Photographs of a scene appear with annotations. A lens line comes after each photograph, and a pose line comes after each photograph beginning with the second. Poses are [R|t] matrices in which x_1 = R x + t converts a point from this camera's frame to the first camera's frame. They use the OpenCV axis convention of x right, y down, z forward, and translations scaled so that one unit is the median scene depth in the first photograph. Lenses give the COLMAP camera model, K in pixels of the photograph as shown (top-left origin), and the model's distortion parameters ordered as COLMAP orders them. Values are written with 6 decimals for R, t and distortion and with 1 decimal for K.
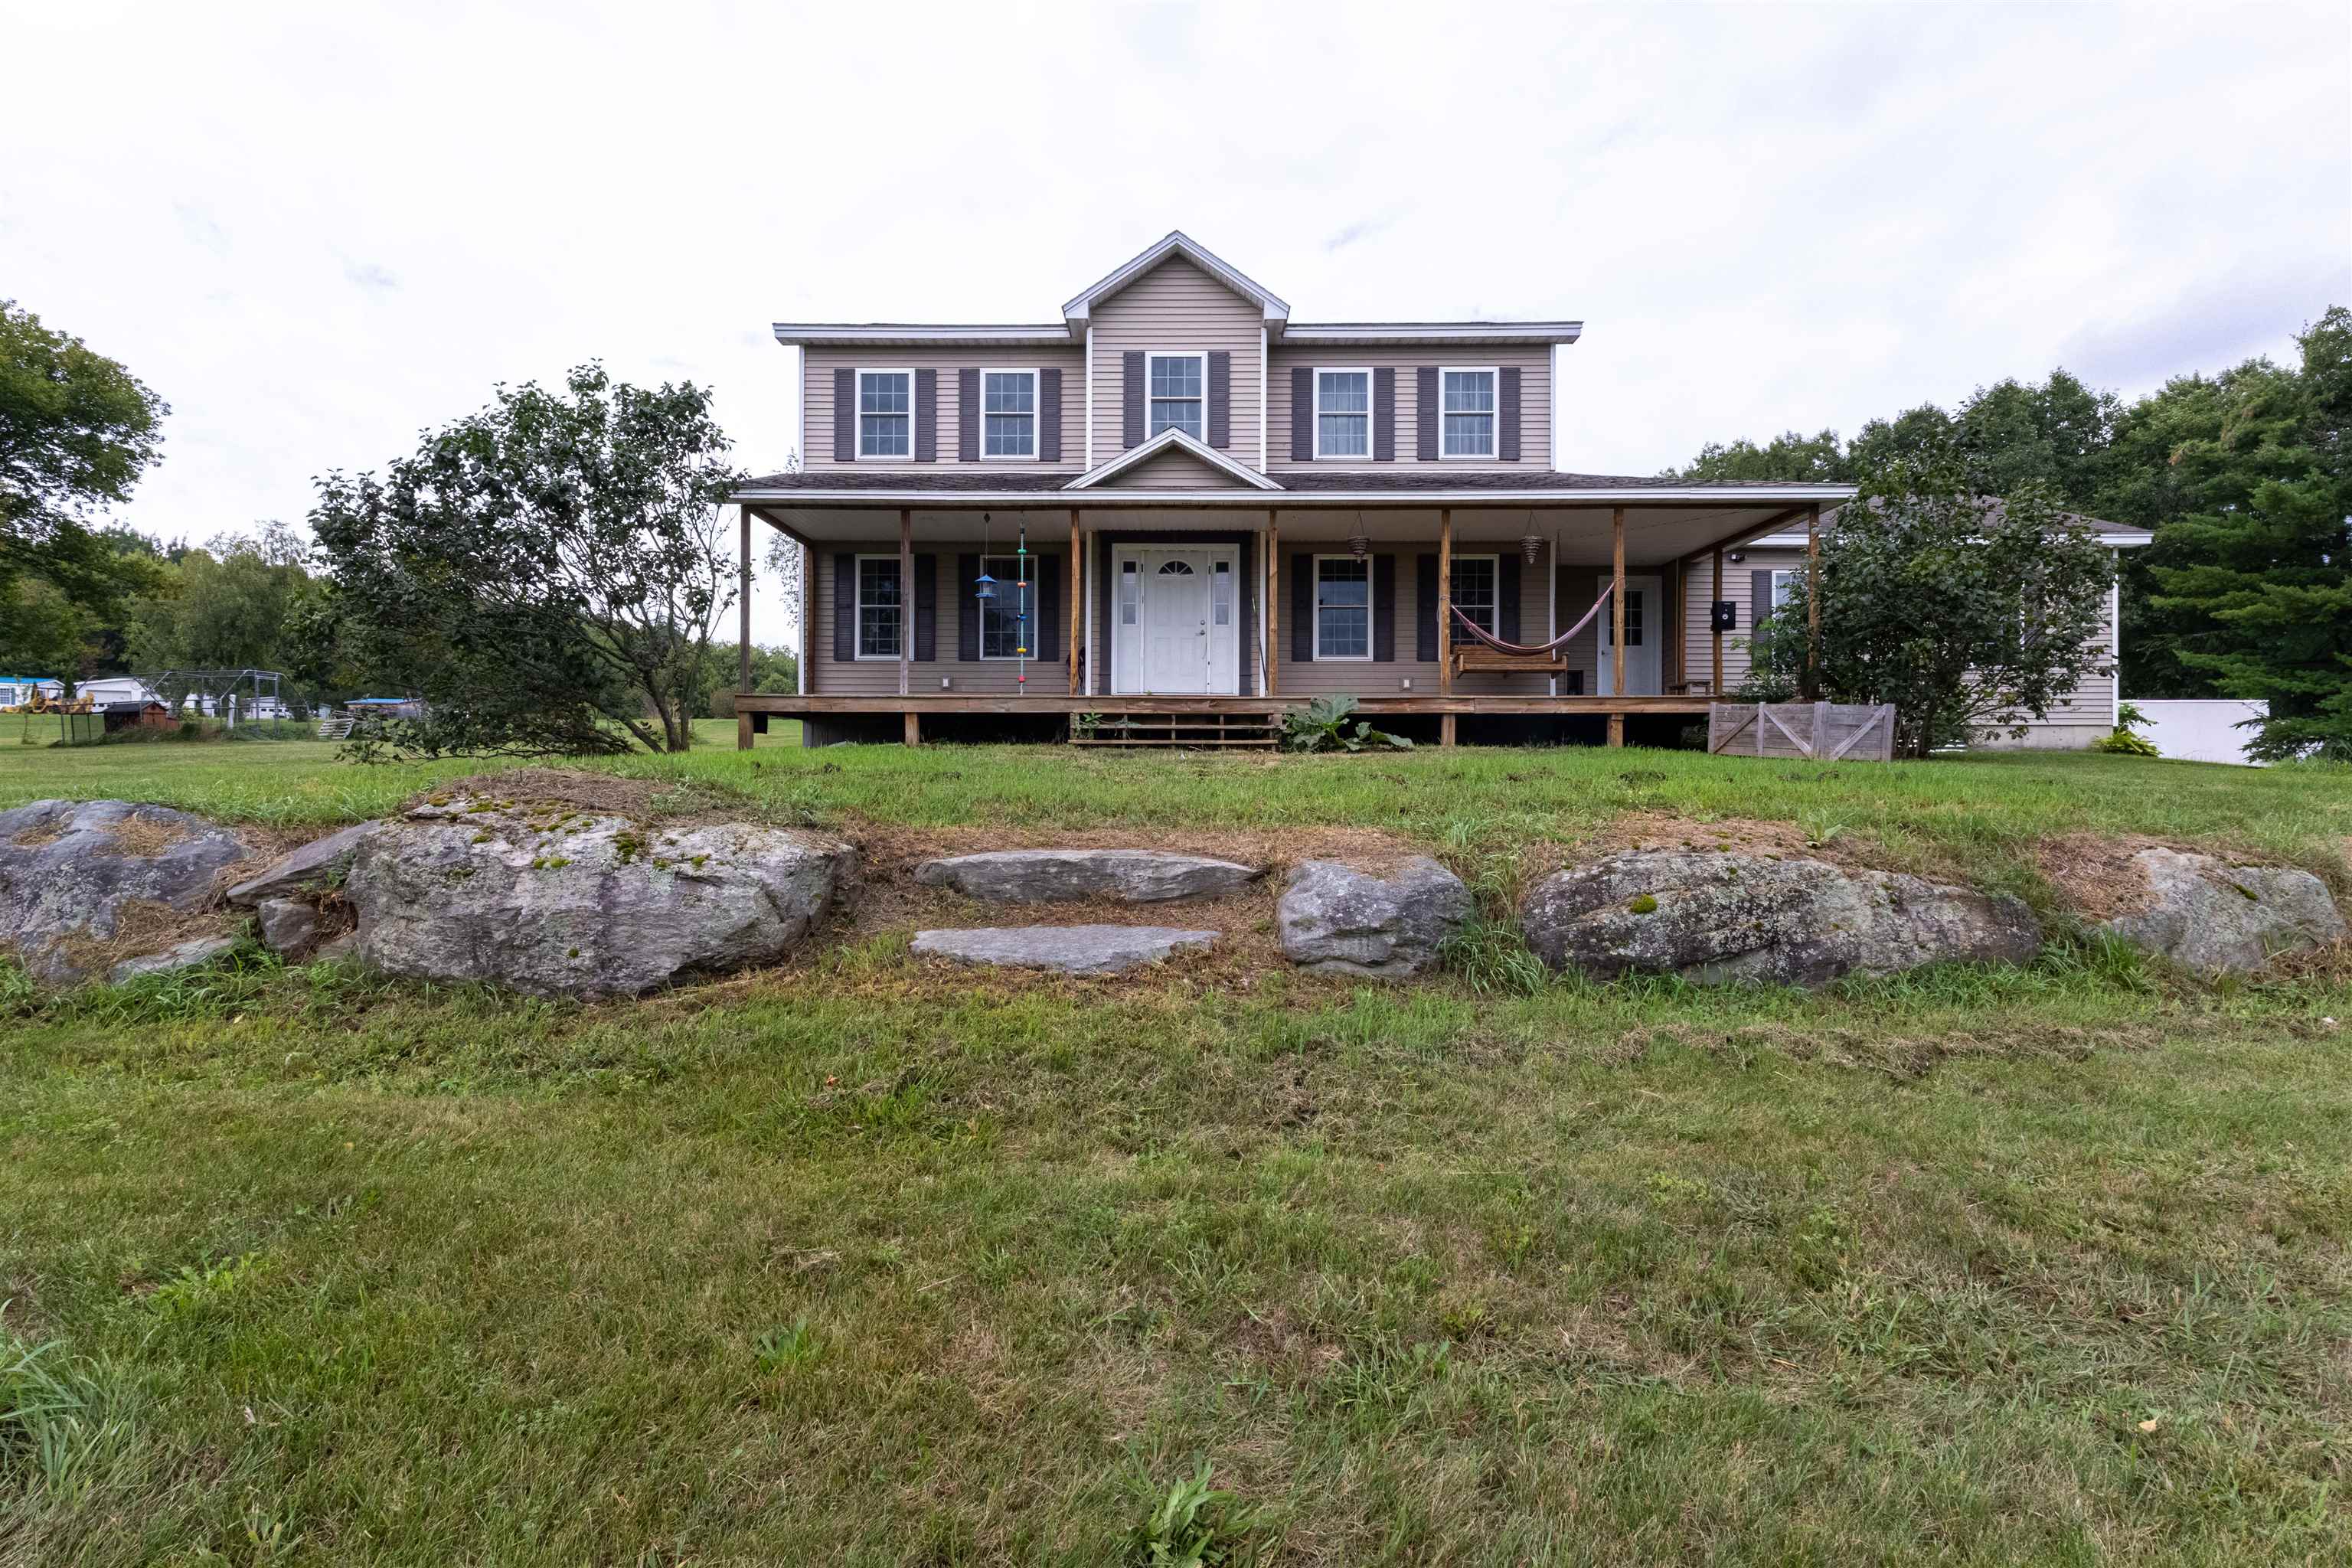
lens RADIAL K [[1081.9, 0, 1181.2], [0, 1081.9, 774.5], [0, 0, 1]] dist [0.002021, 0.001214]
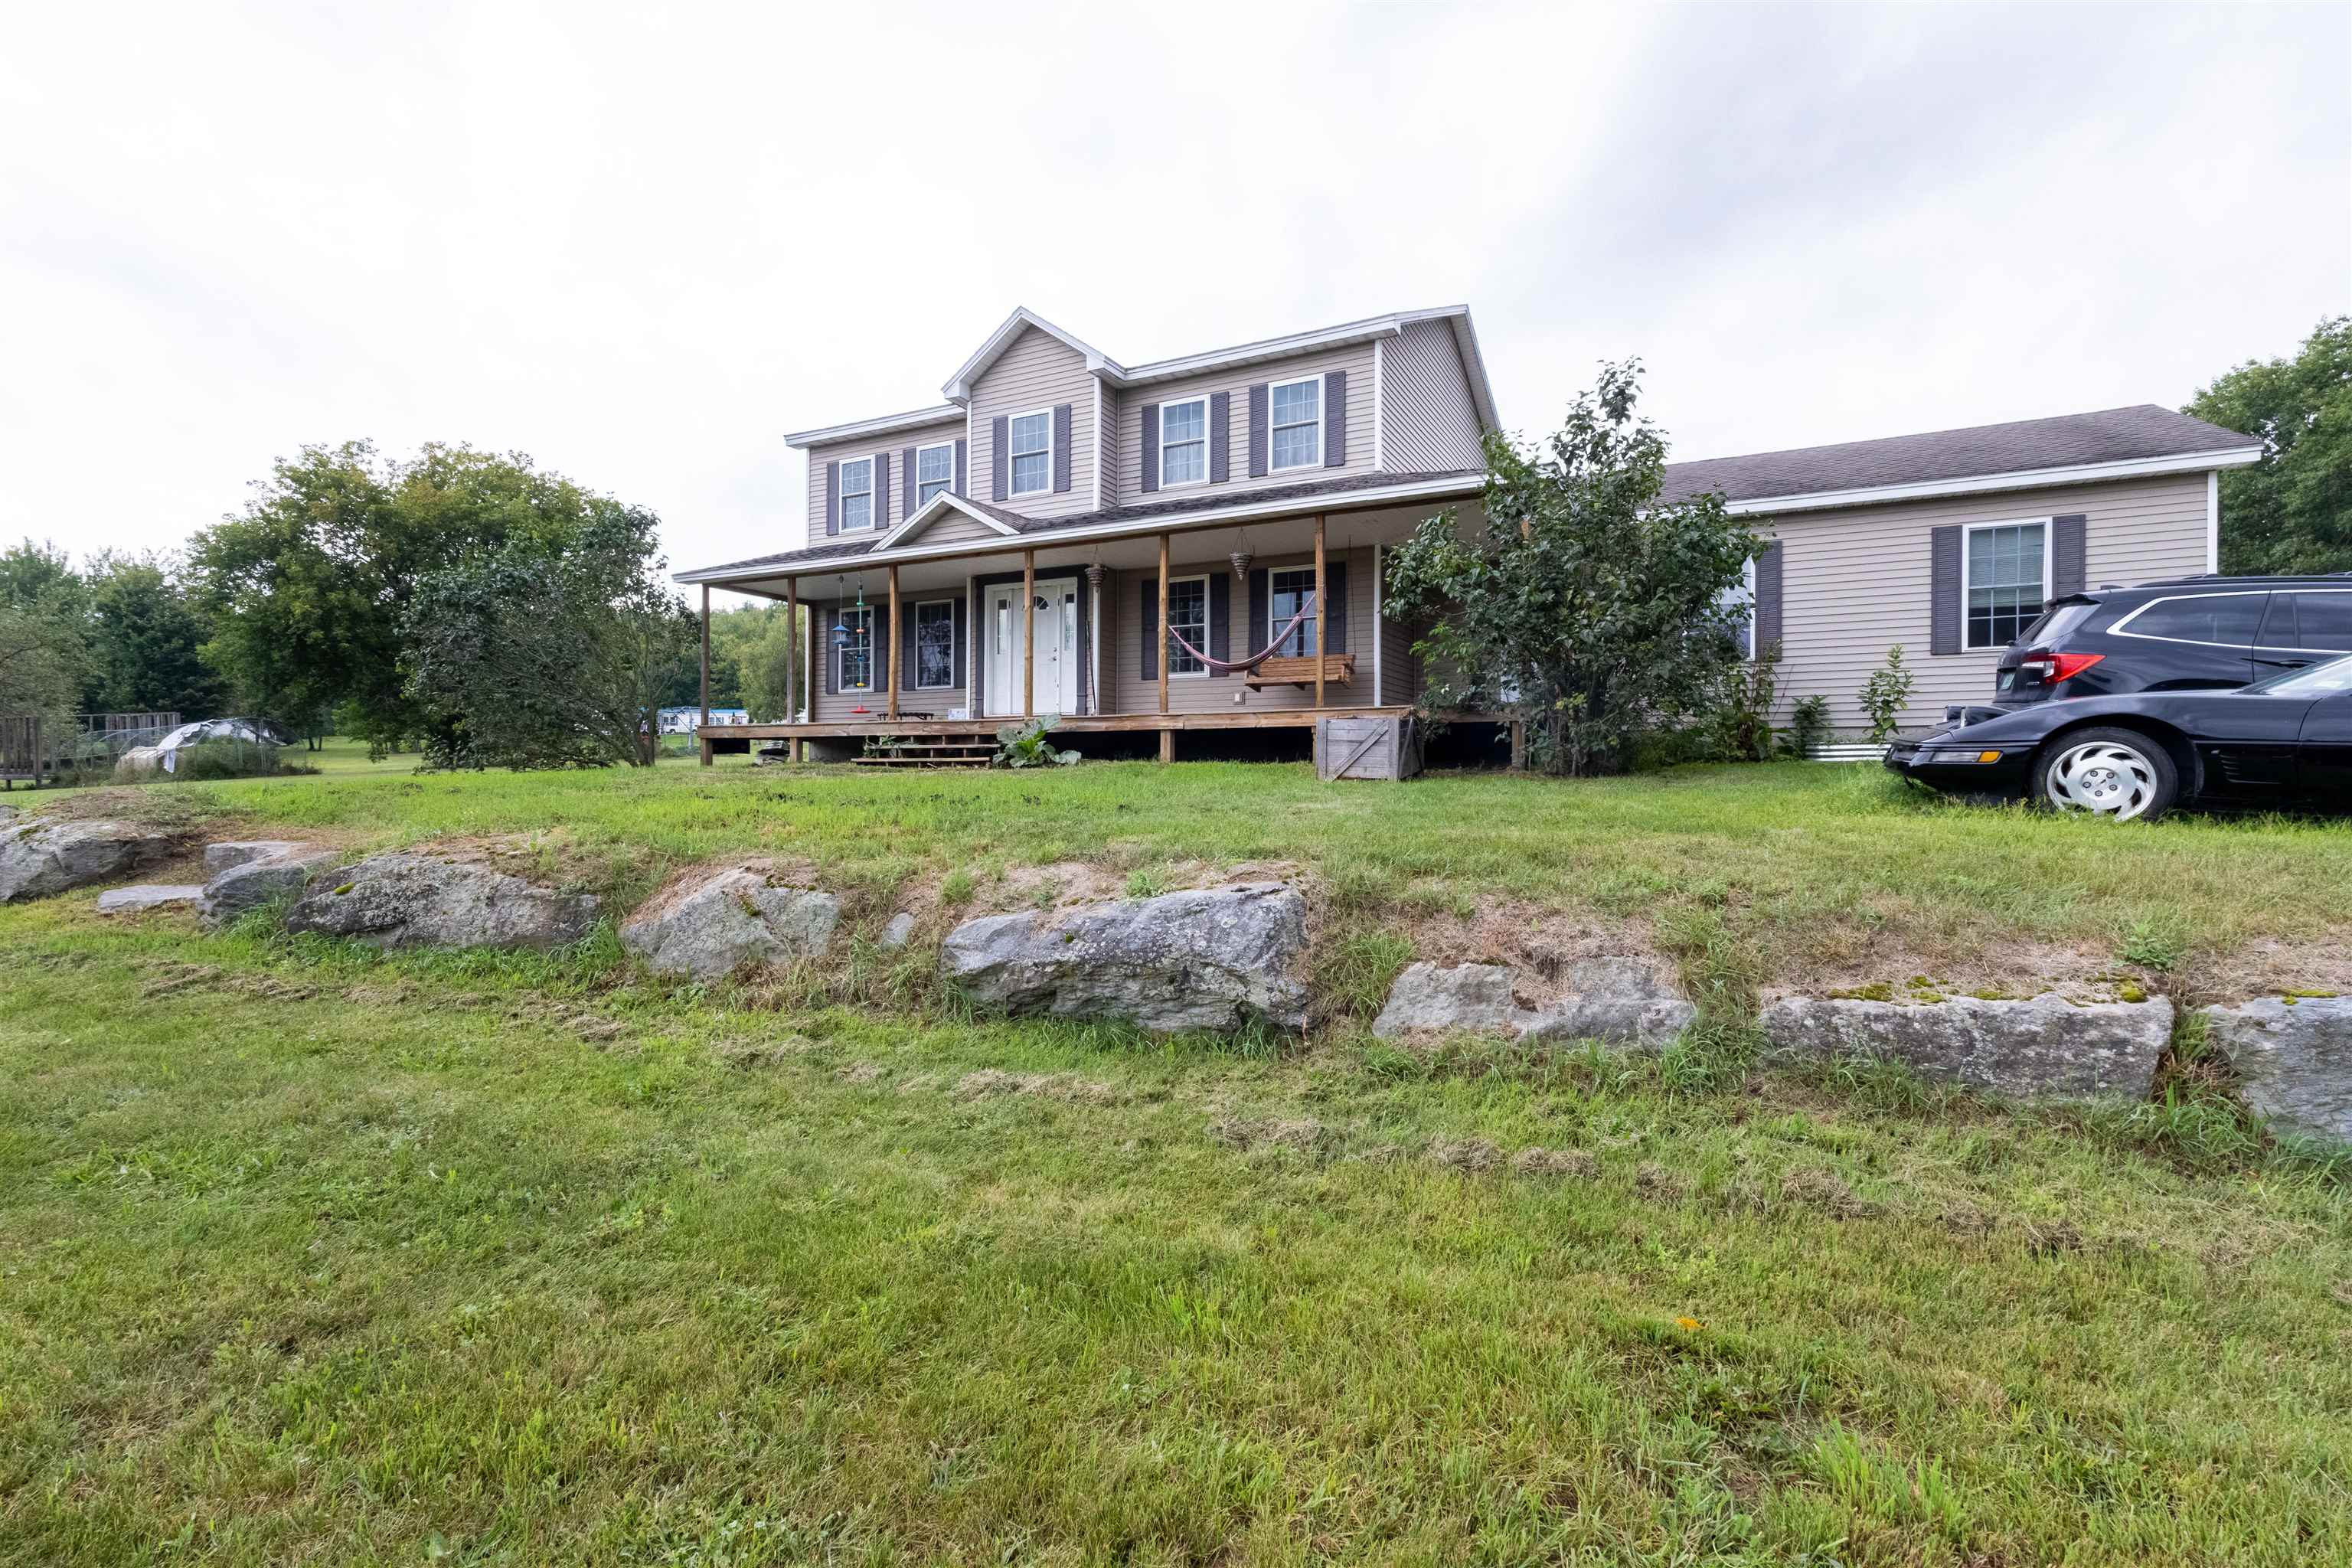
lens RADIAL K [[1081.9, 0, 1158.8], [0, 1081.9, 771.3], [0, 0, 1]] dist [0.002021, 0.001214]
pose [[0.886875, -0.000690, -0.462008, 0.630562], [-0.001142, 0.999993, -0.003684, -0.010988], [0.462007, 0.003794, 0.886868, 0.061274]]
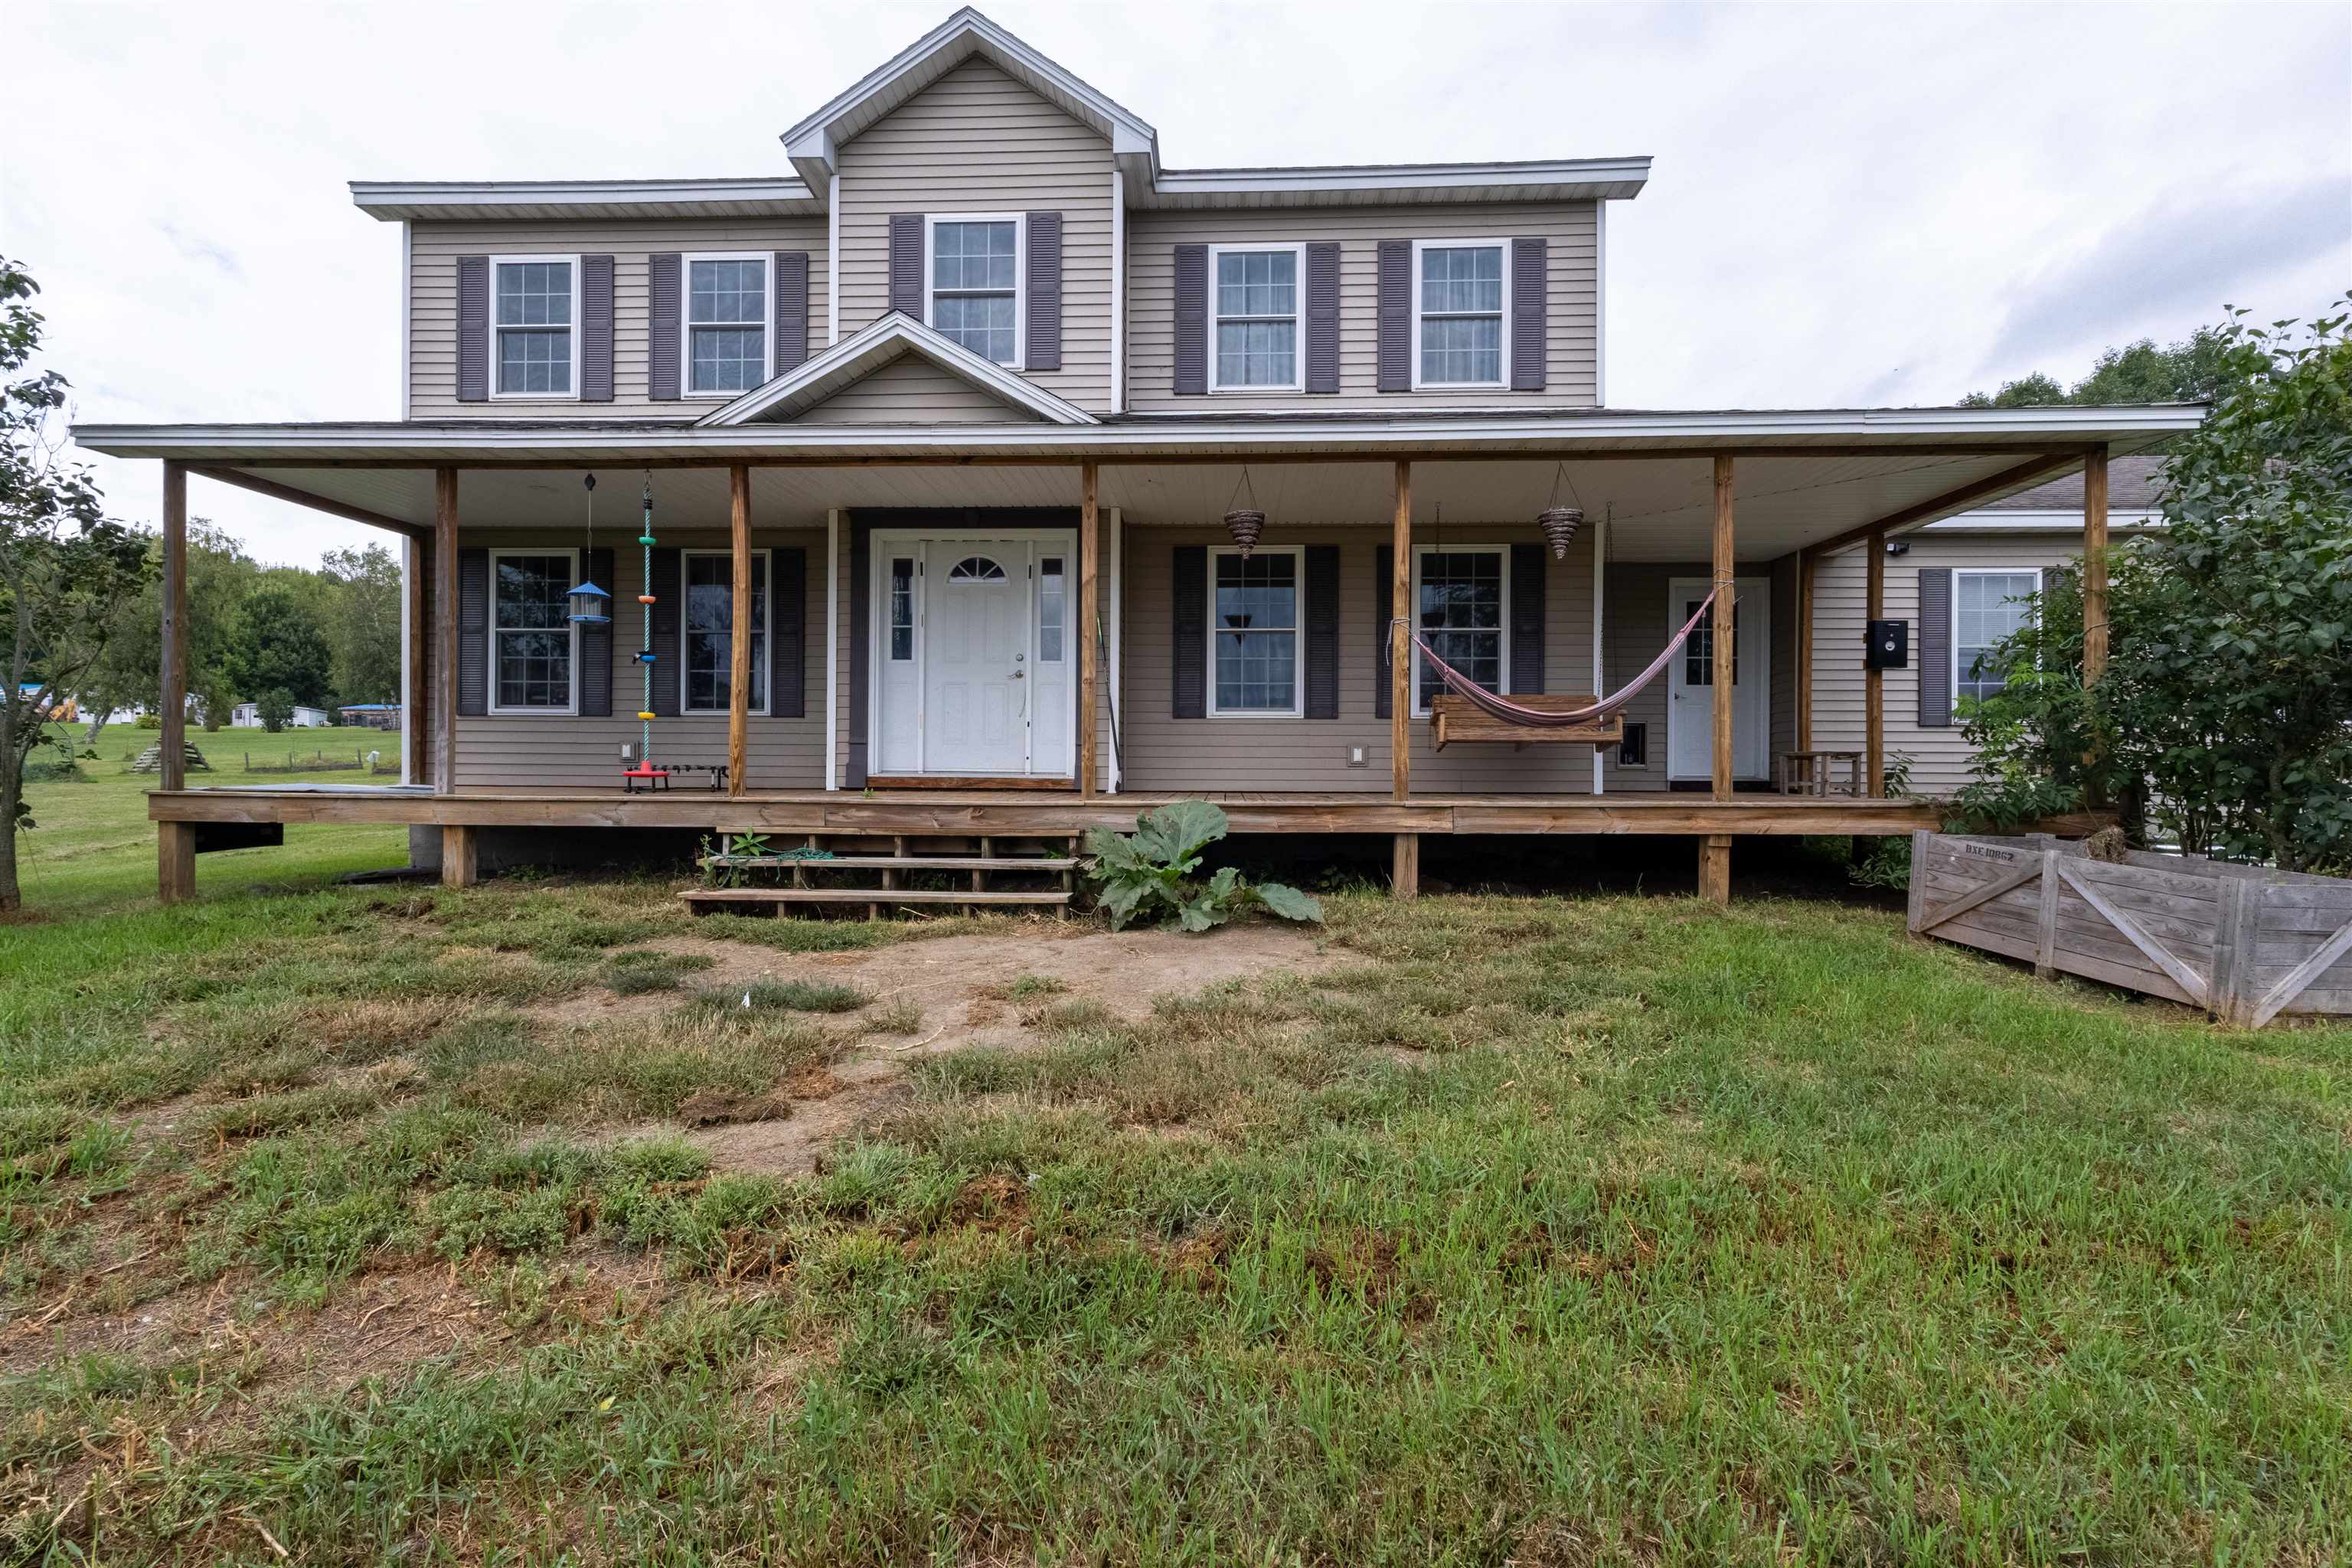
lens RADIAL K [[1081.9, 0, 1180.0], [0, 1081.9, 776.4], [0, 0, 1]] dist [0.002021, 0.001214]
pose [[0.999388, 0.003243, -0.034844, 0.132142], [-0.003167, 0.999992, 0.002237, -0.074837], [0.034851, -0.002125, 0.999390, 0.391126]]
